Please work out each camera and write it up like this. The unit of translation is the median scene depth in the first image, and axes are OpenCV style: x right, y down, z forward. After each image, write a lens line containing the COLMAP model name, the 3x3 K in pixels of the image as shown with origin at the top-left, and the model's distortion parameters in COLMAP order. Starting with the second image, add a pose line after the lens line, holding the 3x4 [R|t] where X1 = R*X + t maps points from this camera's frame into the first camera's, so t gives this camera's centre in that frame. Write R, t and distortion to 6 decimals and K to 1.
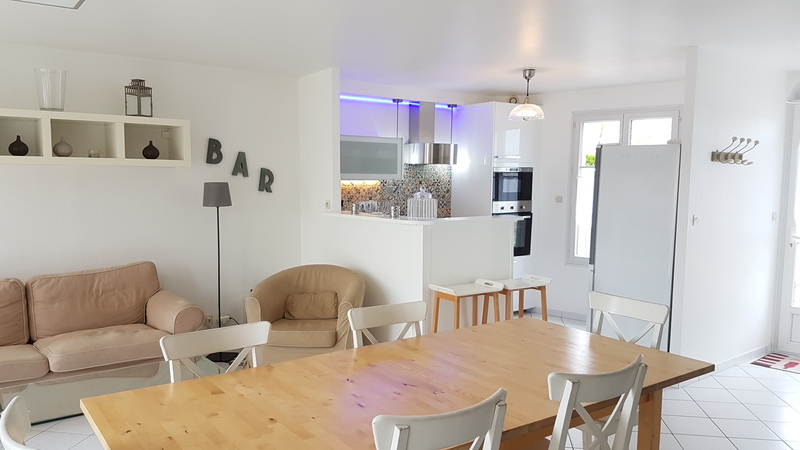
lens RADIAL K [[603.6, 0, 397.7], [0, 603.6, 225.4], [0, 0, 1]] dist [0.011444, -0.097253]
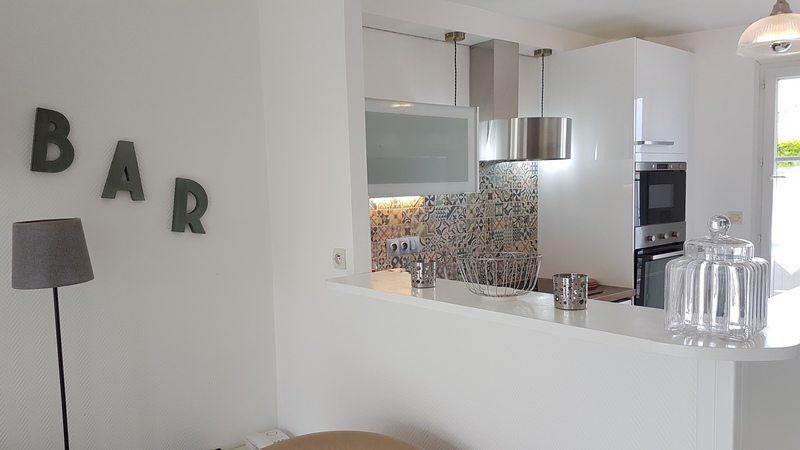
lens RADIAL K [[603.6, 0, 402.7], [0, 603.6, 229.9], [0, 0, 1]] dist [0.011444, -0.097253]
pose [[0.995513, -0.043079, 0.084250, -0.092742], [0.043768, 0.999022, -0.006347, -0.043593], [-0.083894, 0.010006, 0.996424, 0.500887]]
